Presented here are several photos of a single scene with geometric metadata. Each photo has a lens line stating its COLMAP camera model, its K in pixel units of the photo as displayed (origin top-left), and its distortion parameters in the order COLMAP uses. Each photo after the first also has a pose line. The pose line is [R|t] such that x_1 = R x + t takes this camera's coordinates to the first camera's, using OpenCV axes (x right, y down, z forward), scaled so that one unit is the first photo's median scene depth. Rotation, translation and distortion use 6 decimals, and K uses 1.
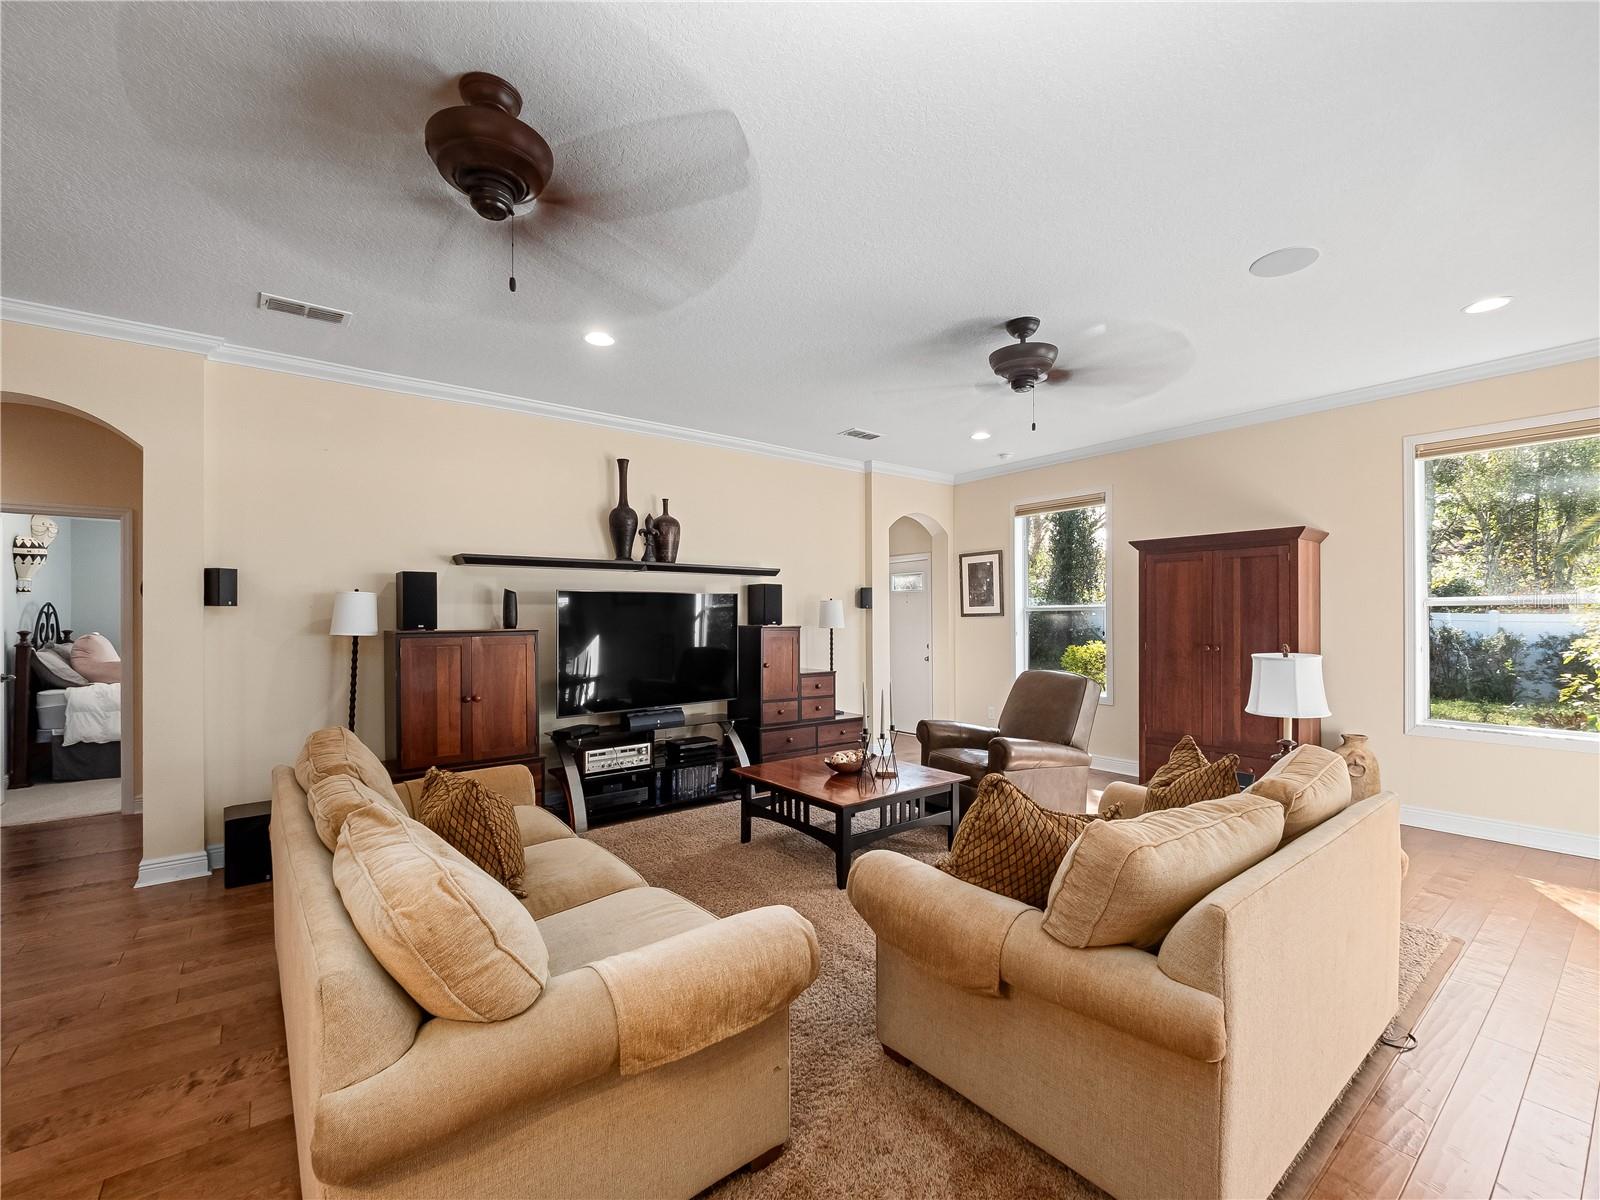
lens RADIAL K [[689.5, 0, 768.0], [0, 689.5, 619.4], [0, 0, 1]] dist [-0.005691, -0.000833]
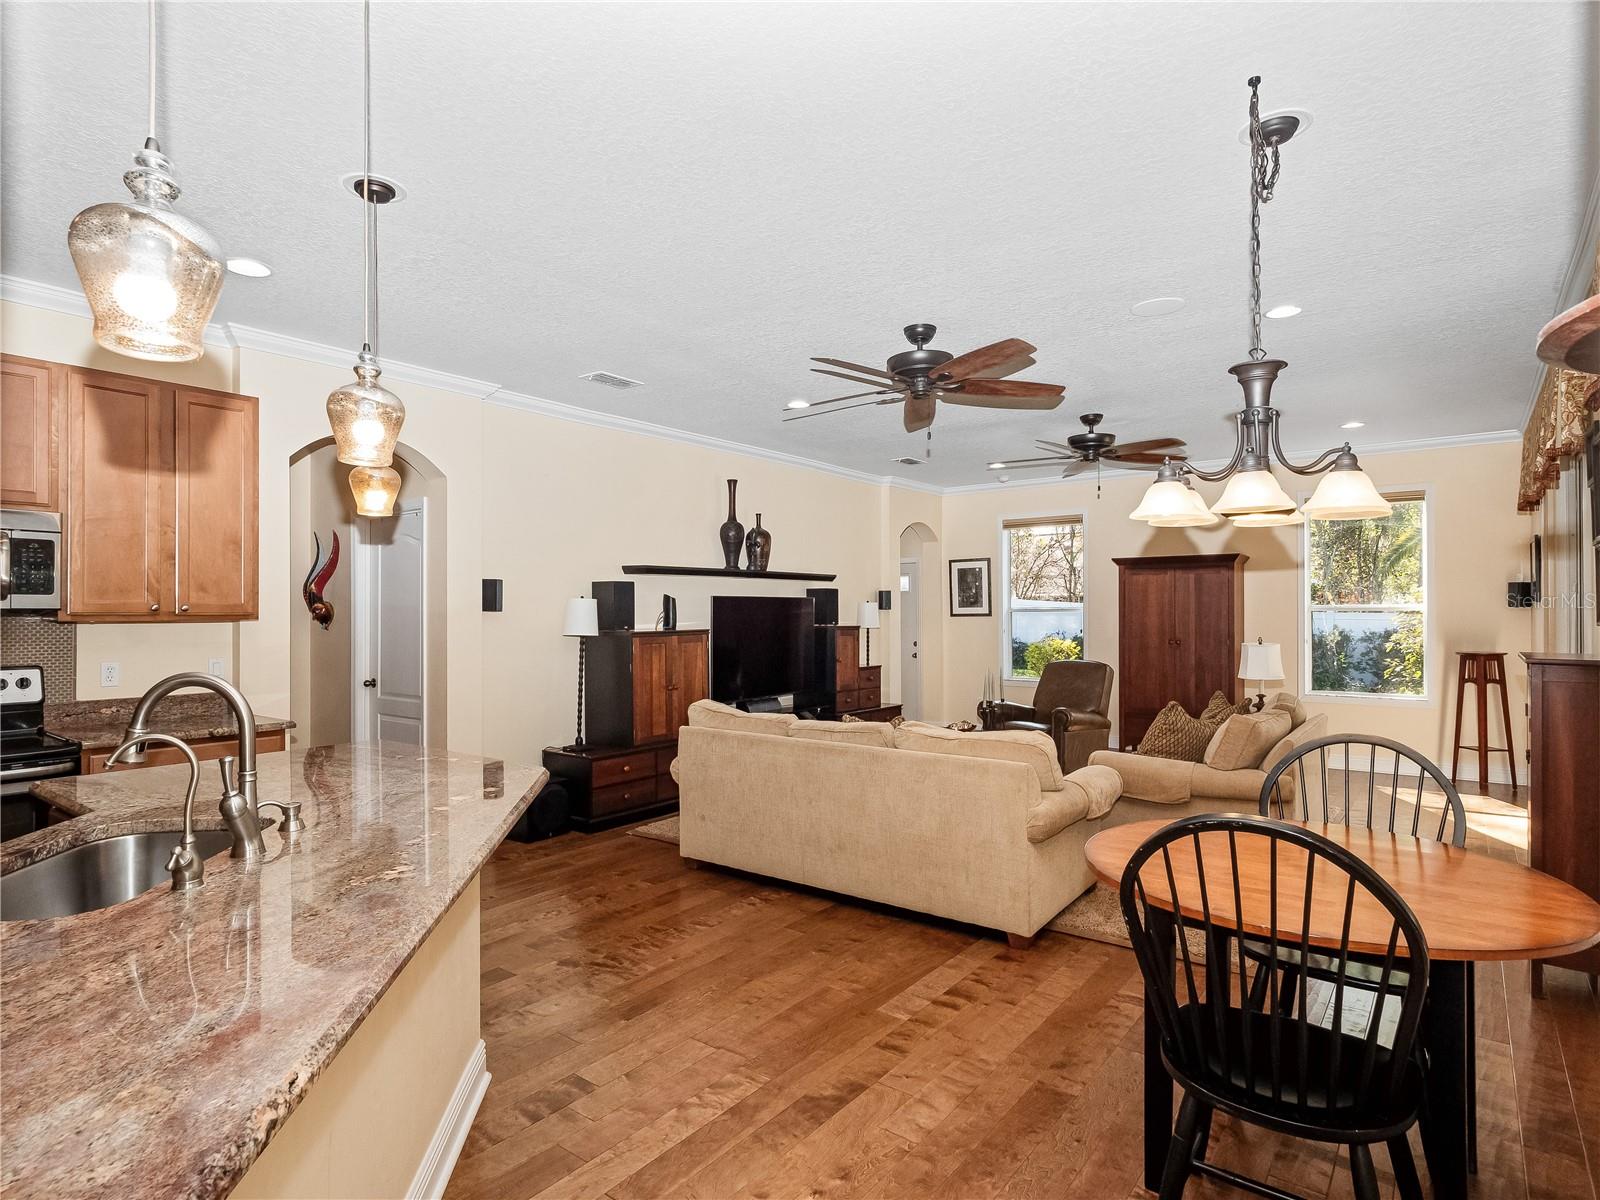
lens RADIAL K [[849.8, 0, 798.0], [0, 849.8, 606.8], [0, 0, 1]] dist [-0.005280, -0.000363]
pose [[0.965646, 0.003014, 0.259843, -0.443602], [-0.000446, 0.999950, -0.009944, -0.008432], [-0.259860, 0.009487, 0.965600, -0.358339]]
